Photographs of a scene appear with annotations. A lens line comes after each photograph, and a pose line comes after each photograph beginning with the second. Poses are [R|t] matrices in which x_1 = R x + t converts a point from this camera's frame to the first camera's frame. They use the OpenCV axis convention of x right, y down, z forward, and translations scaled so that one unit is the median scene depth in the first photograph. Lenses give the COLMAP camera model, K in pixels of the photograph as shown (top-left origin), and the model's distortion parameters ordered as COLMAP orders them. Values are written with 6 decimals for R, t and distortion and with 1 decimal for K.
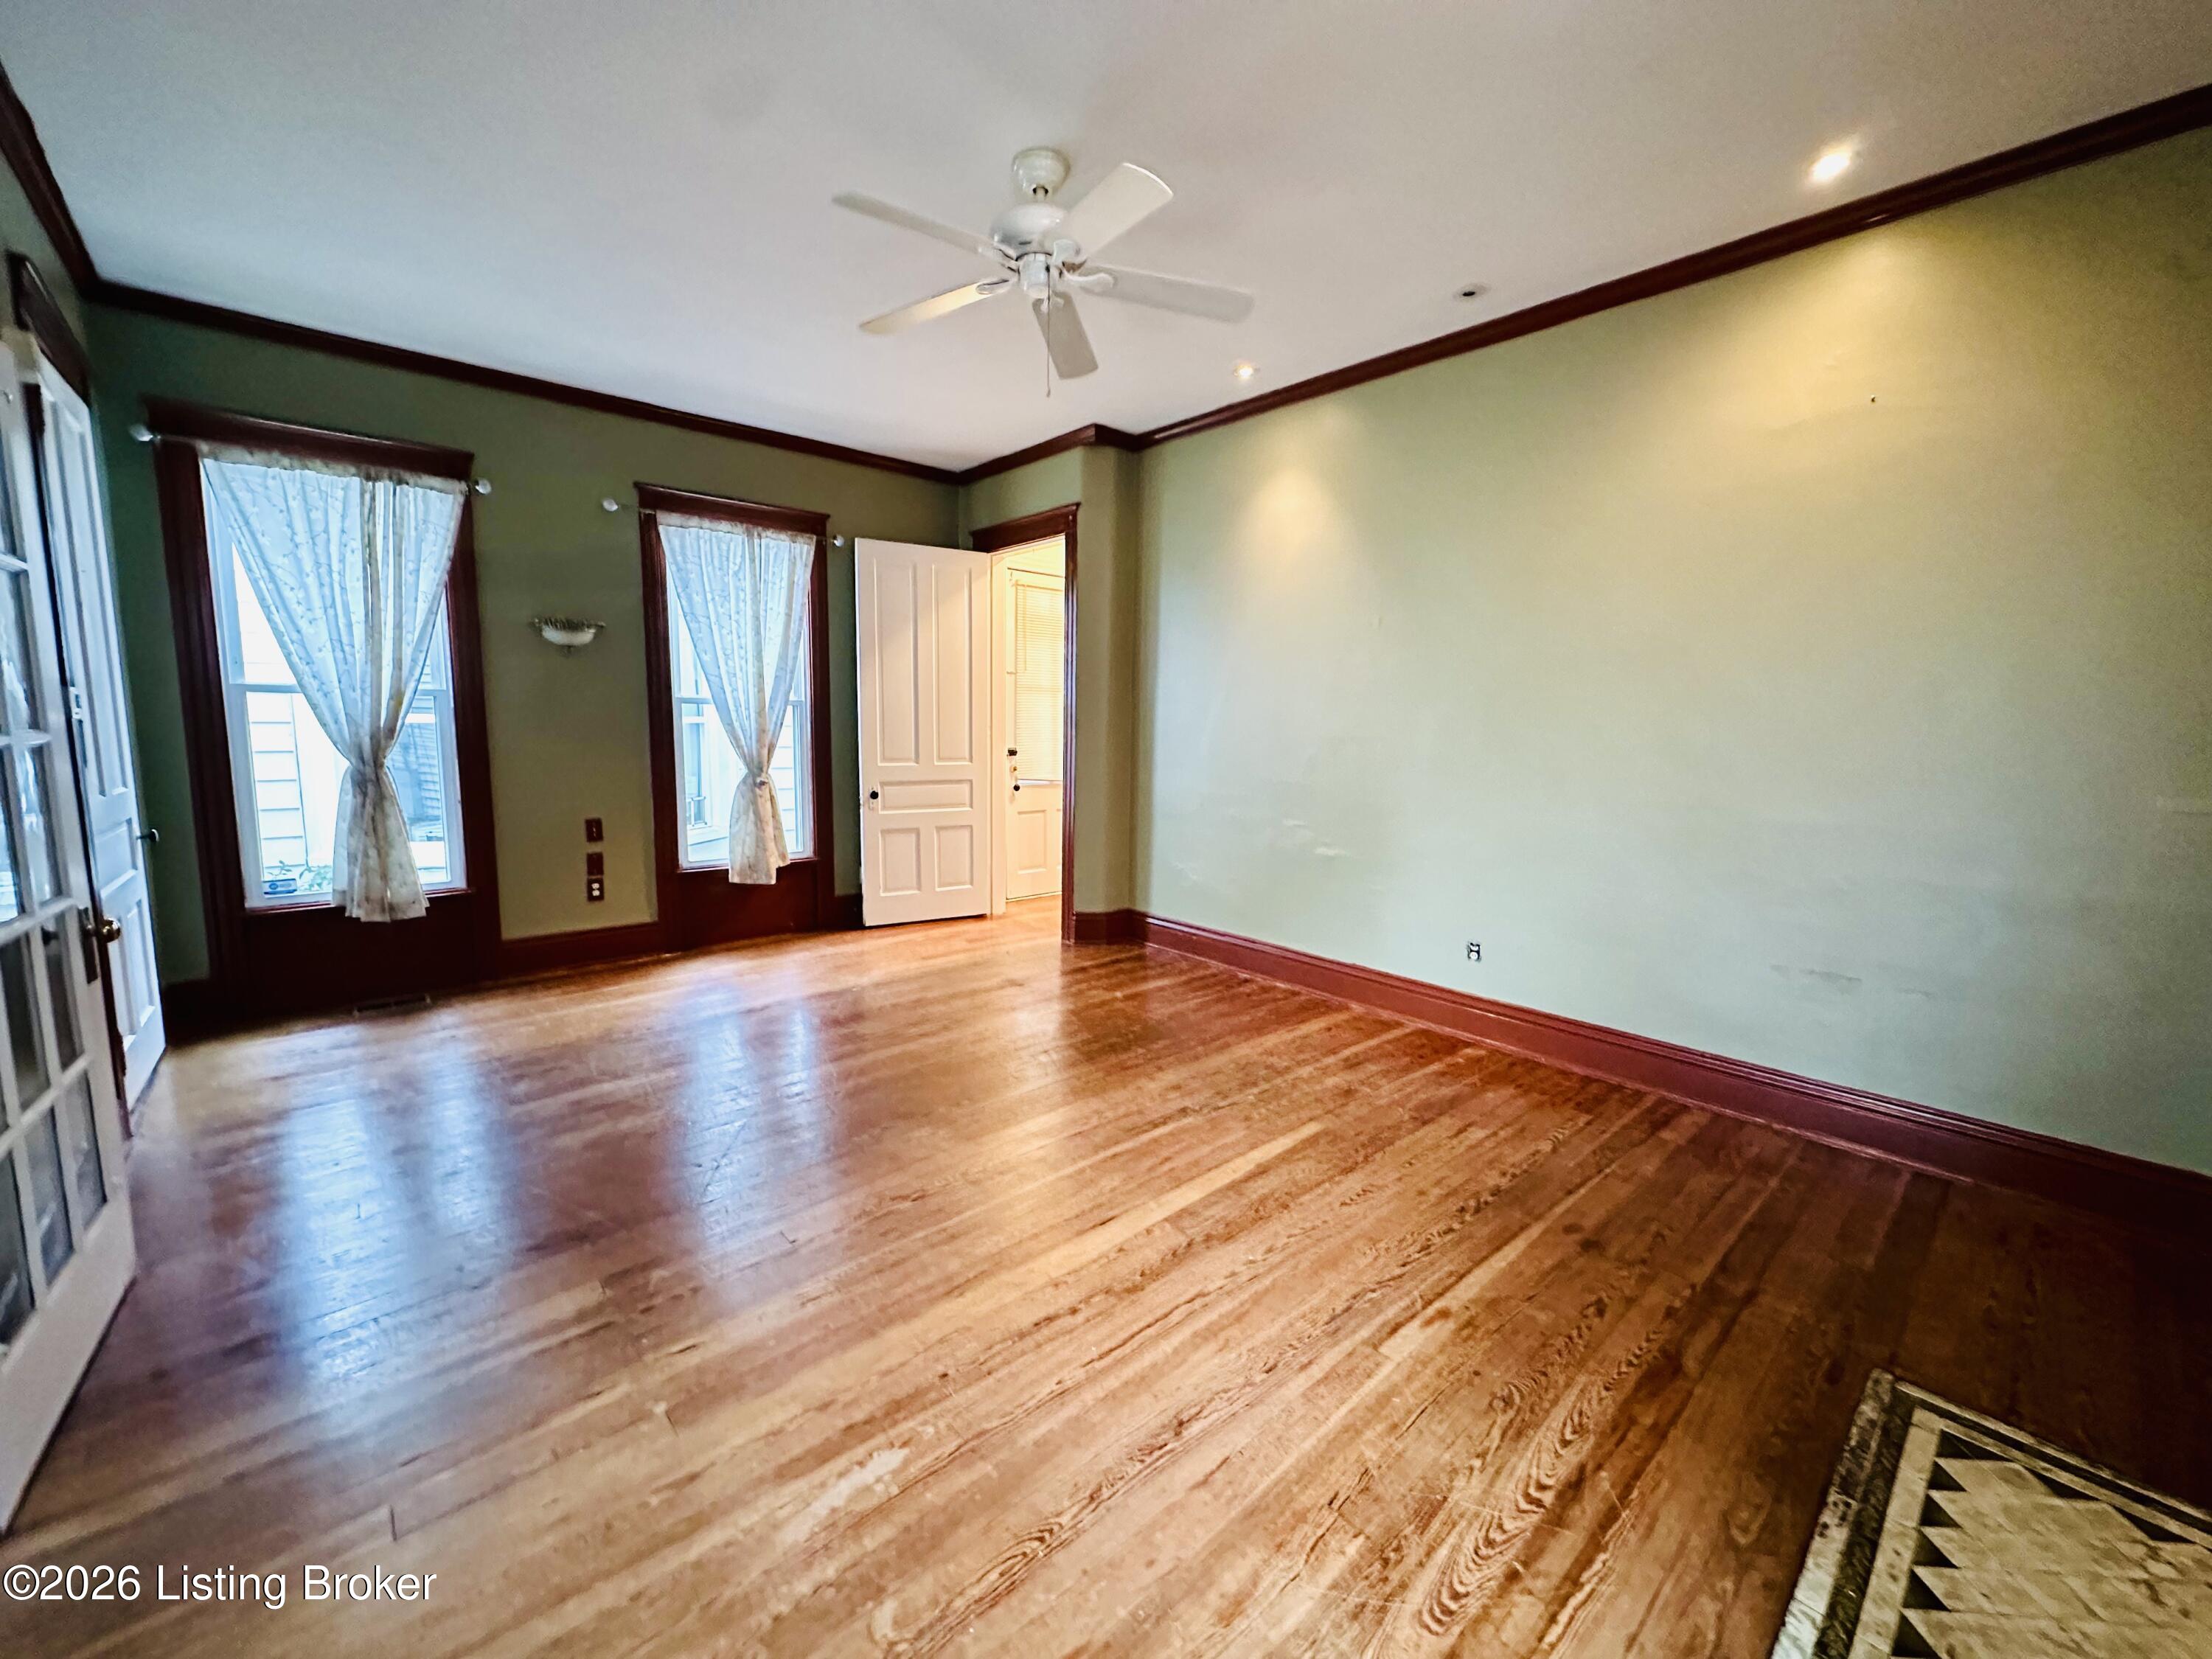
lens RADIAL K [[886.0, 0, 1118.4], [0, 886.0, 828.9], [0, 0, 1]] dist [0.001467, 0.000186]
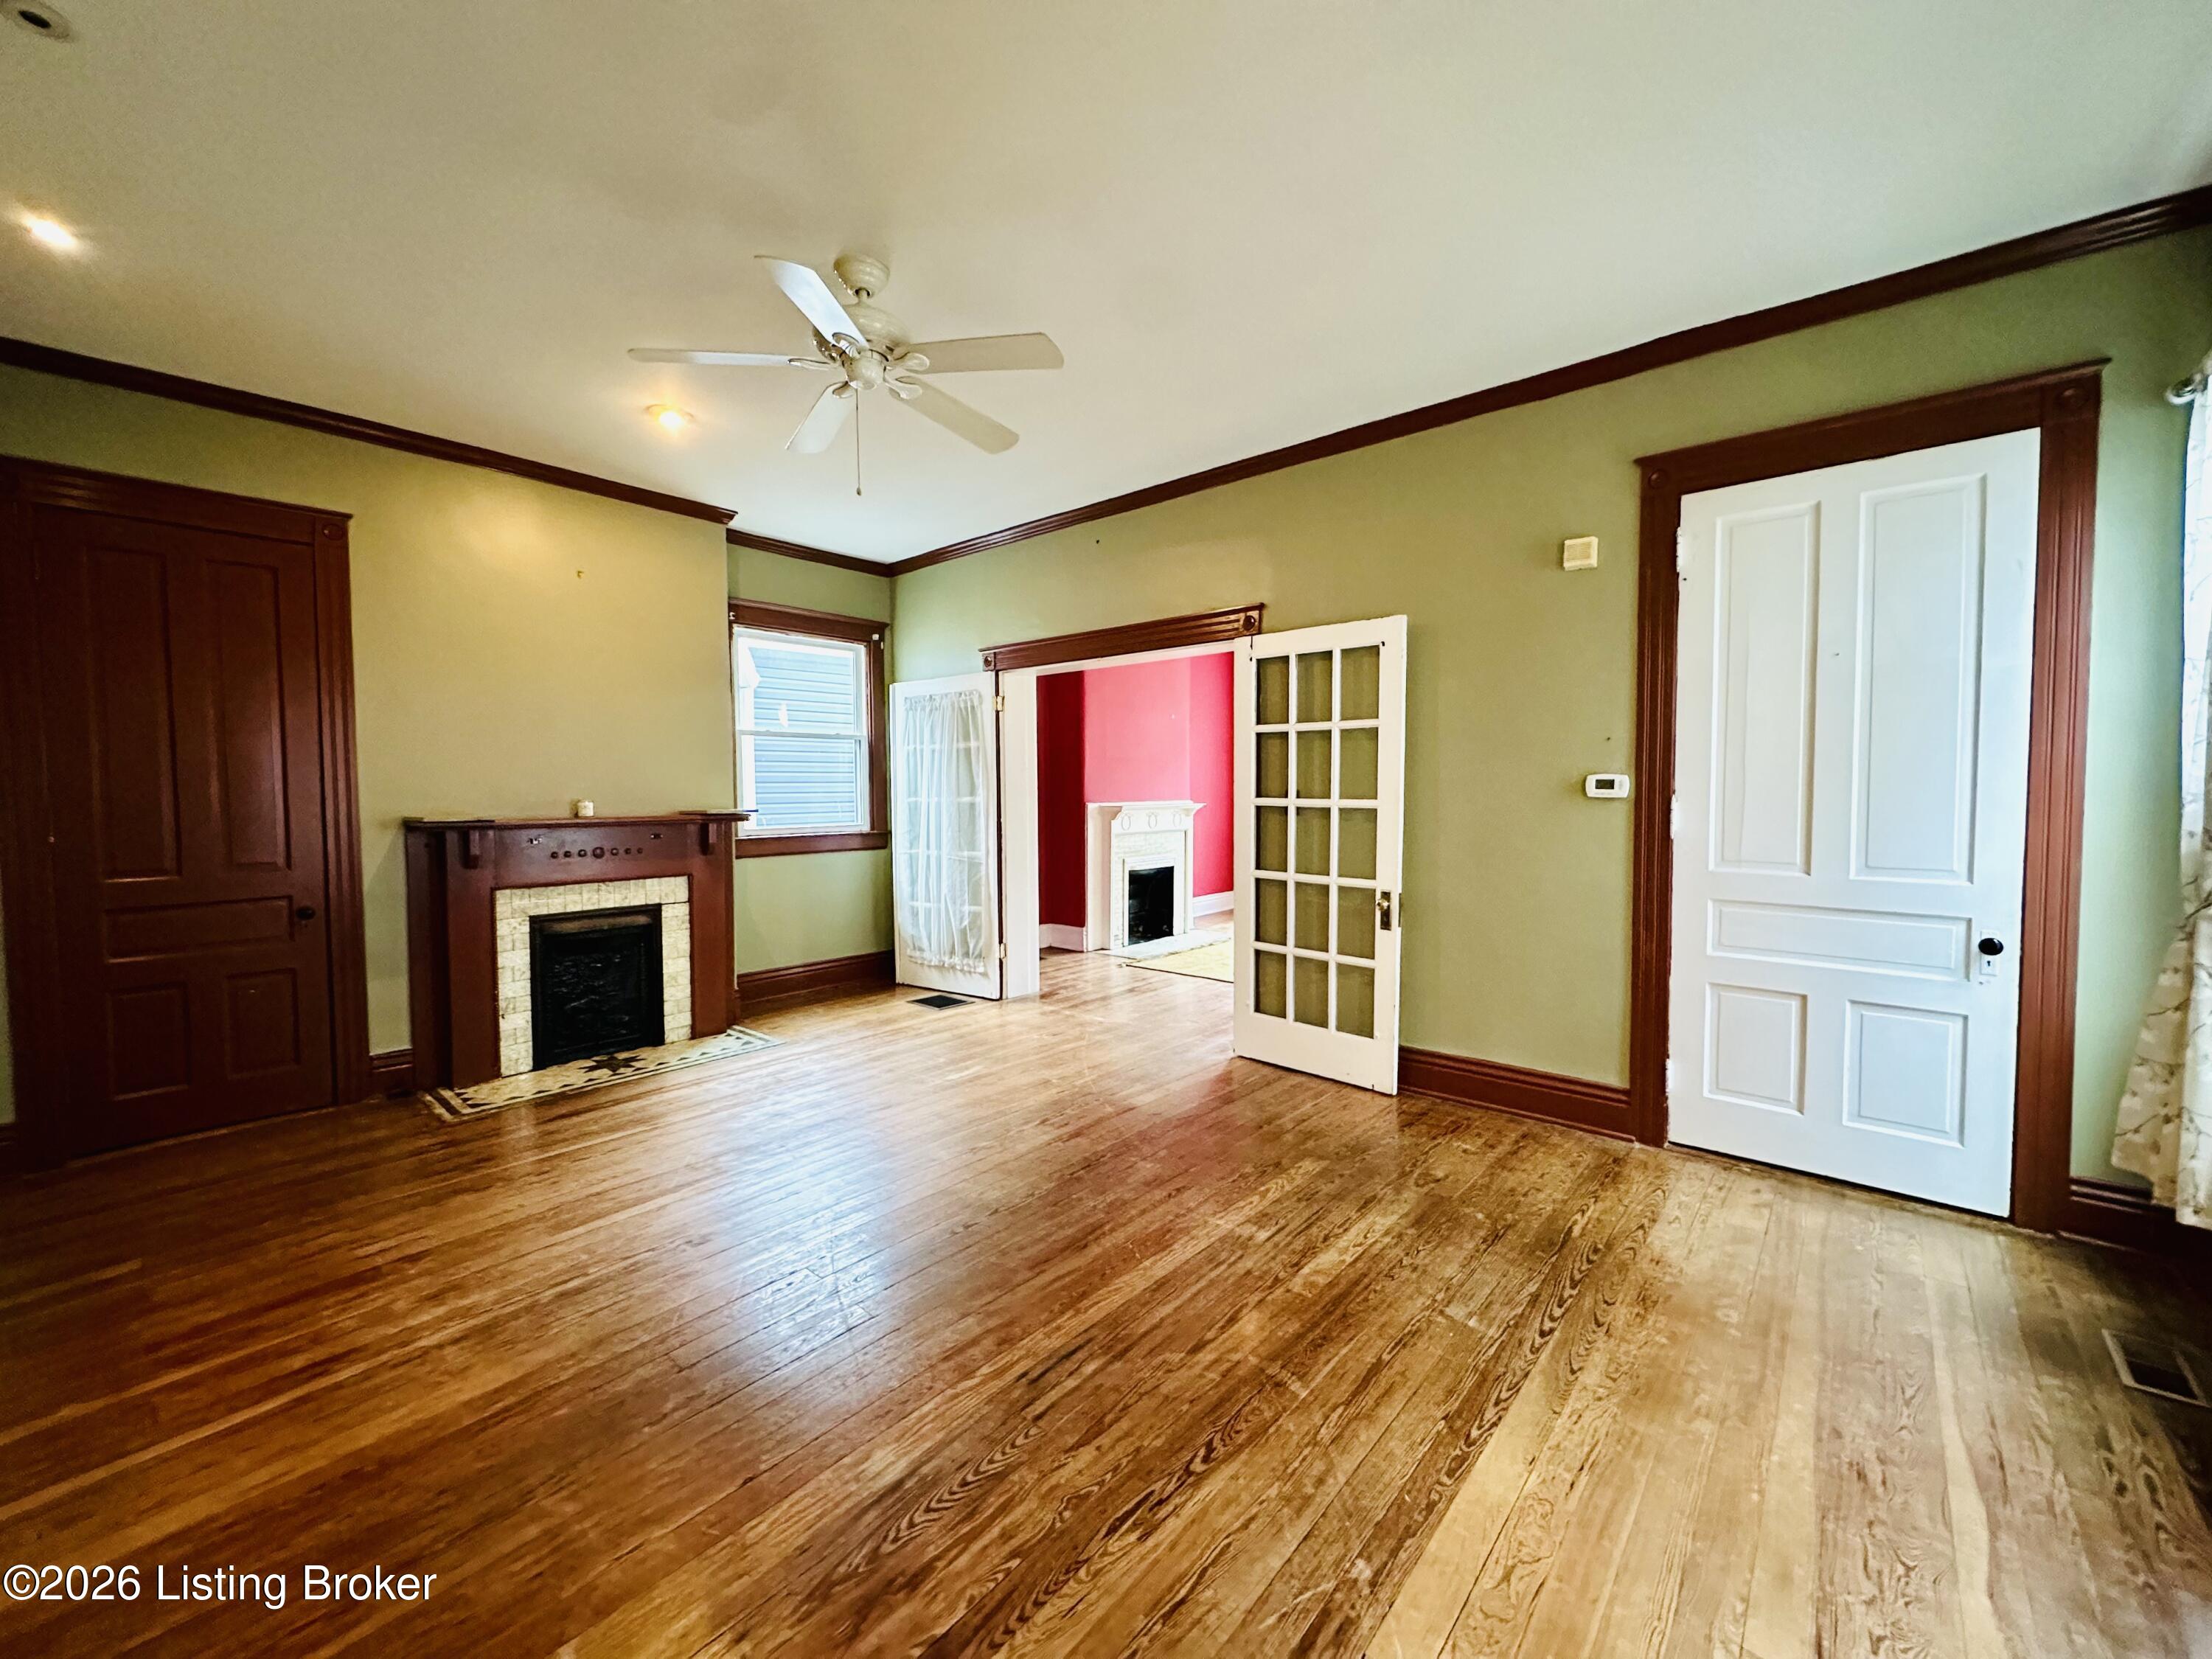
lens RADIAL K [[878.6, 0, 1105.3], [0, 878.6, 827.3], [0, 0, 1]] dist [-0.004253, 0.000382]
pose [[-0.993702, -0.002681, -0.112020, -0.206974], [-0.021432, 0.985804, 0.166524, -0.216729], [0.109983, 0.167876, -0.979654, 1.700864]]
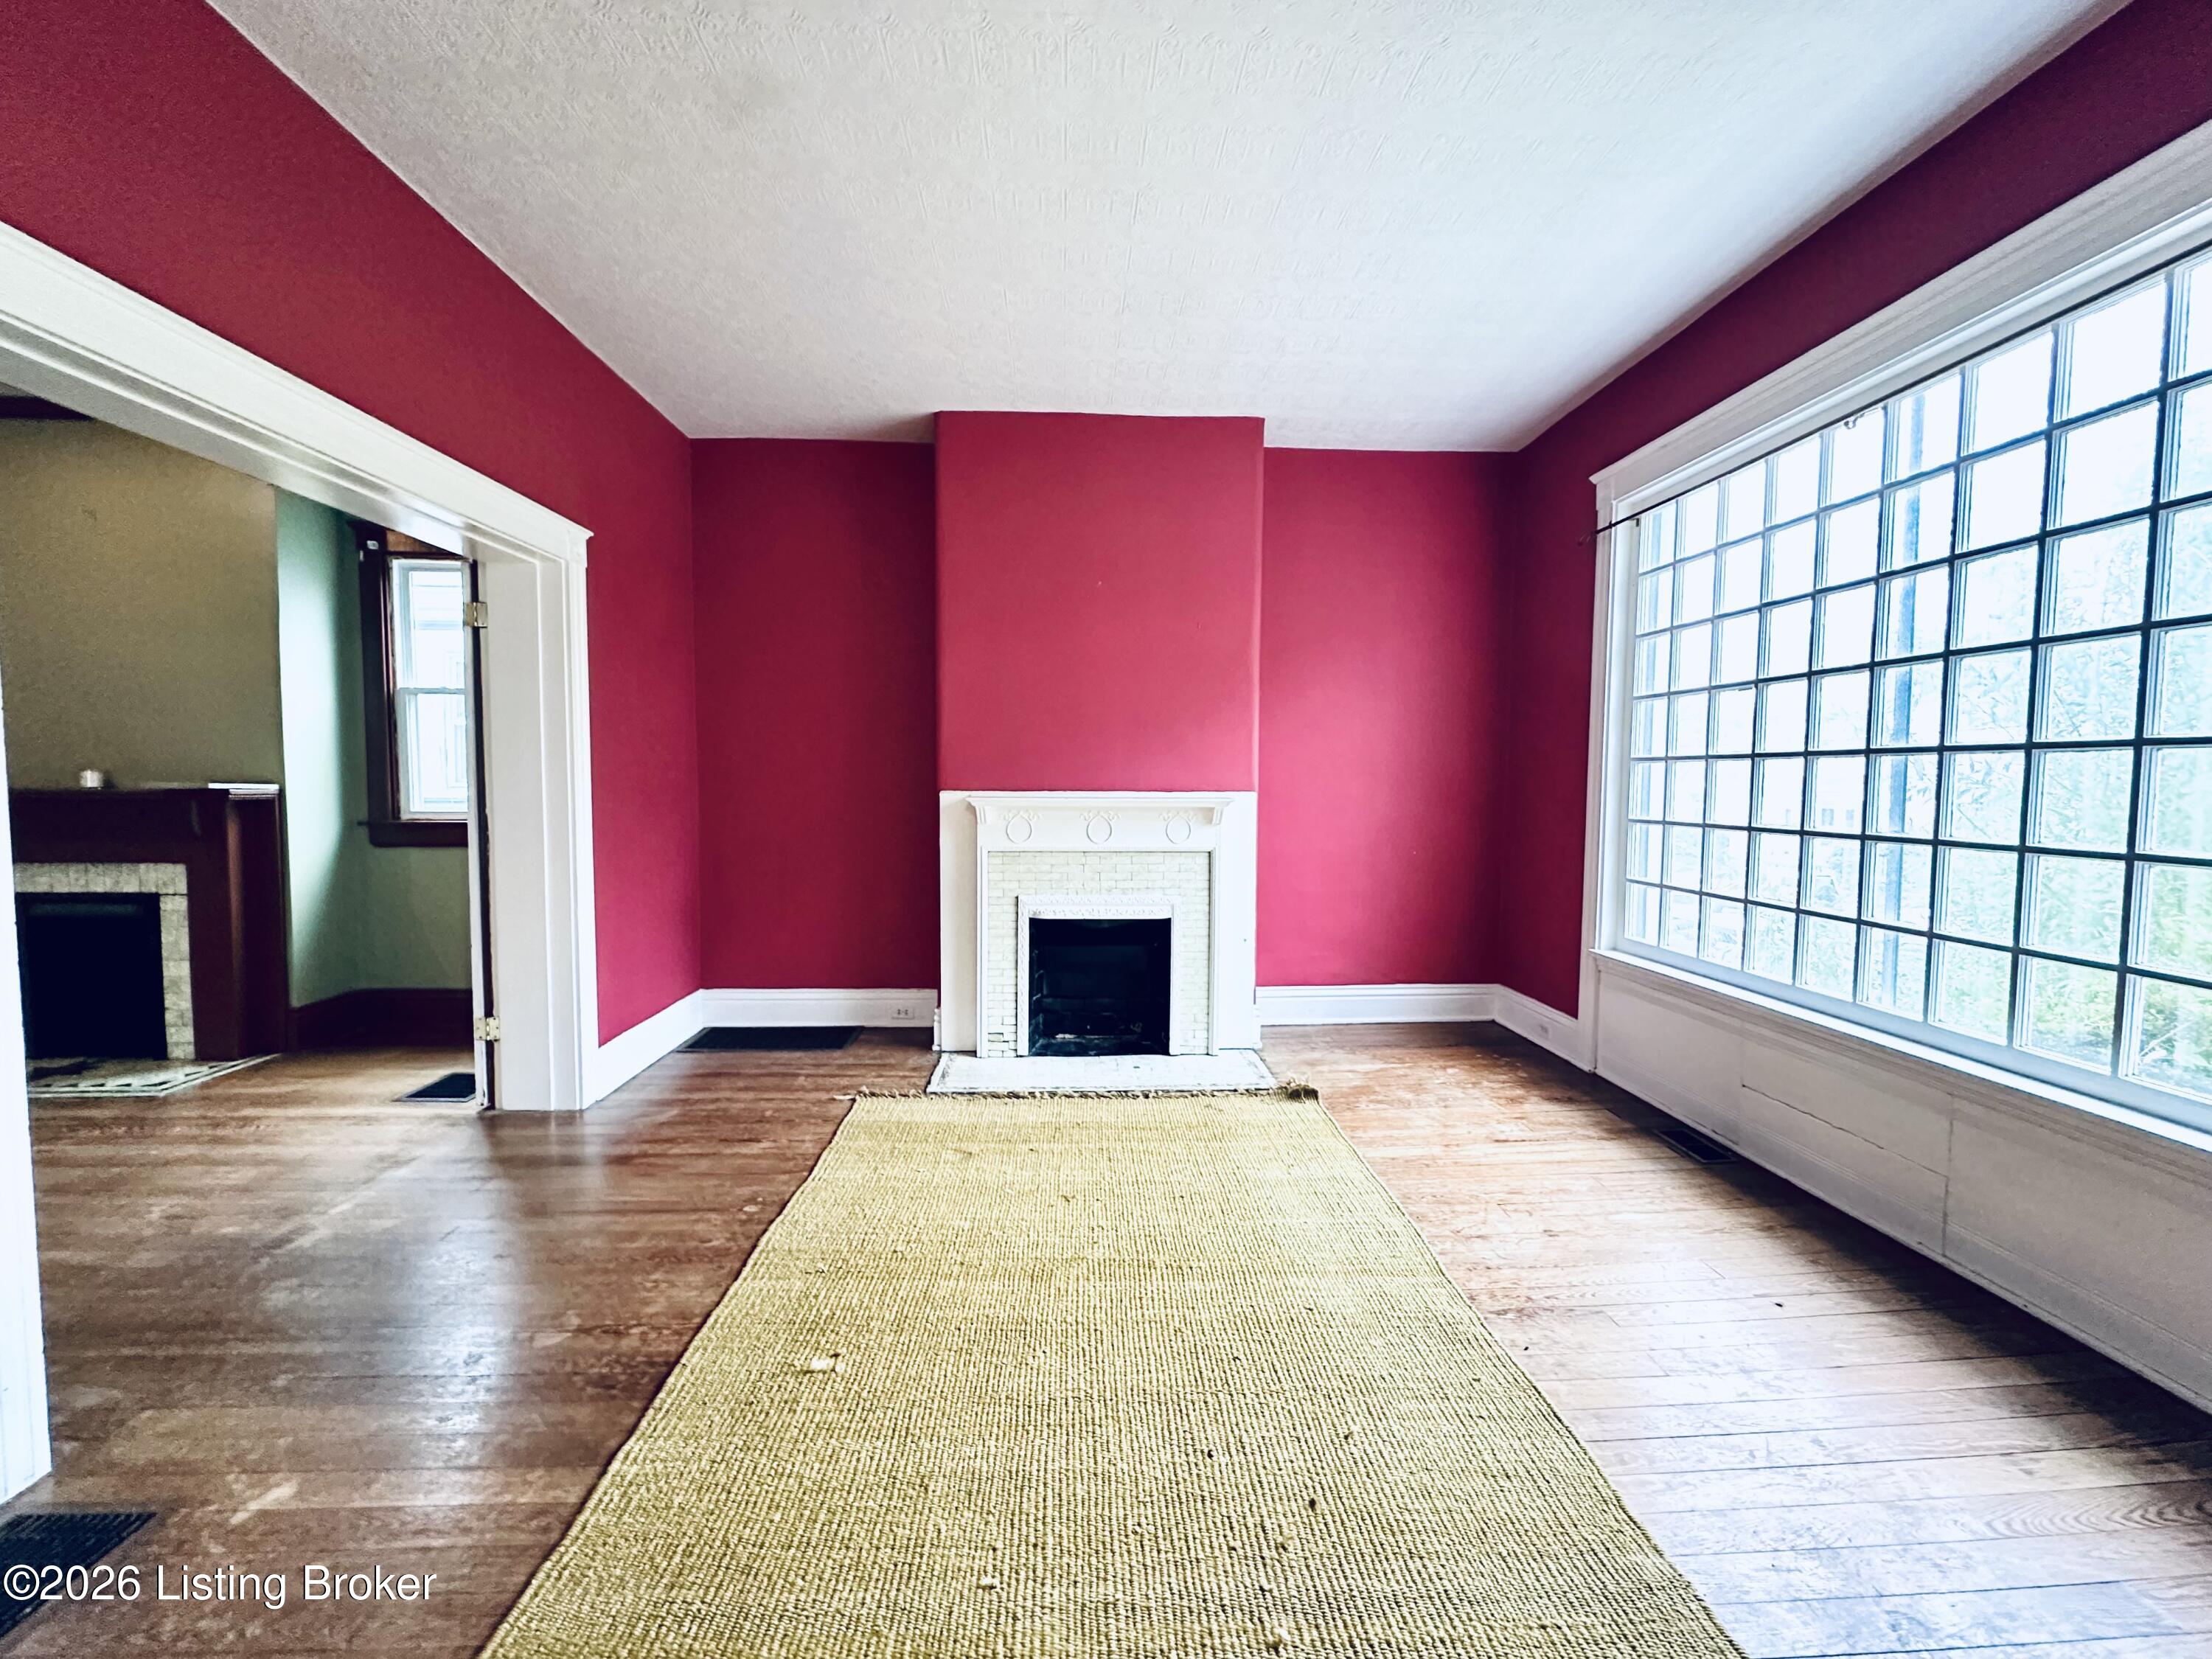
lens RADIAL K [[878.6, 0, 1105.3], [0, 878.6, 827.3], [0, 0, 1]] dist [-0.004253, 0.000382]
pose [[-0.769150, -0.052982, 0.636868, -1.419180], [0.064180, 0.985115, 0.159464, -0.037415], [-0.635837, 0.163526, -0.754301, 0.295743]]
